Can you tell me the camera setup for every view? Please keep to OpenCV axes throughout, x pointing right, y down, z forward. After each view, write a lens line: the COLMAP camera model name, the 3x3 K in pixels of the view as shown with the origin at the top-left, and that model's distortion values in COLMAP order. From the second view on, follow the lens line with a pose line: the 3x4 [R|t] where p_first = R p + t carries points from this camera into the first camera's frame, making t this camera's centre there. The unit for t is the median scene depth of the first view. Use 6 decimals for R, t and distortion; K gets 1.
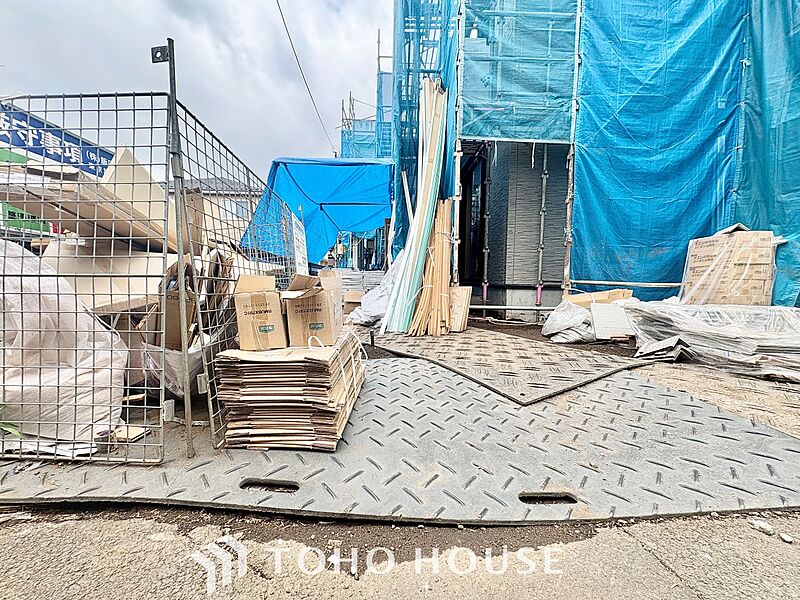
lens RADIAL K [[318.4, 0, 398.9], [0, 318.4, 300.1], [0, 0, 1]] dist [-0.000635, 0.000186]
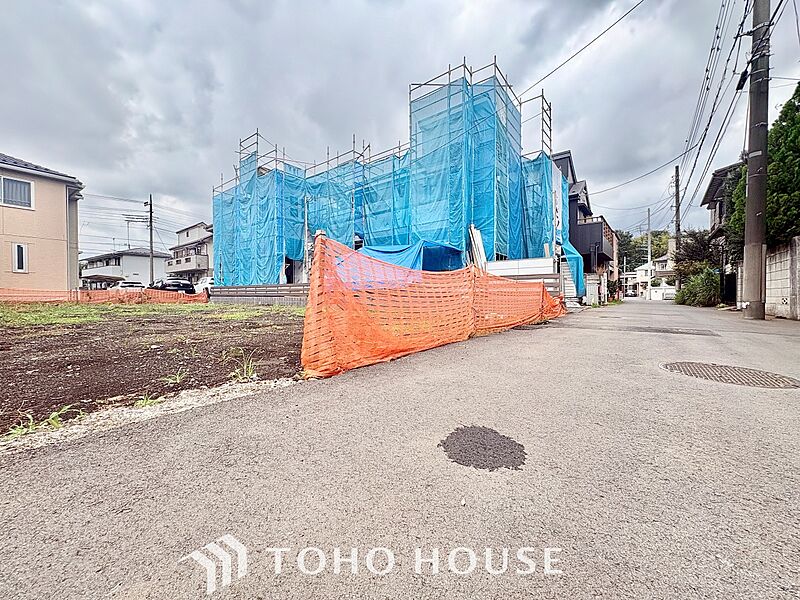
lens RADIAL K [[319.3, 0, 398.9], [0, 319.3, 300.5], [0, 0, 1]] dist [0.000025, 0.000126]
pose [[0.636815, -0.025824, 0.770584, -3.143527], [0.054410, 0.998452, -0.011504, -0.002175], [-0.769095, 0.049253, 0.637234, -0.372448]]
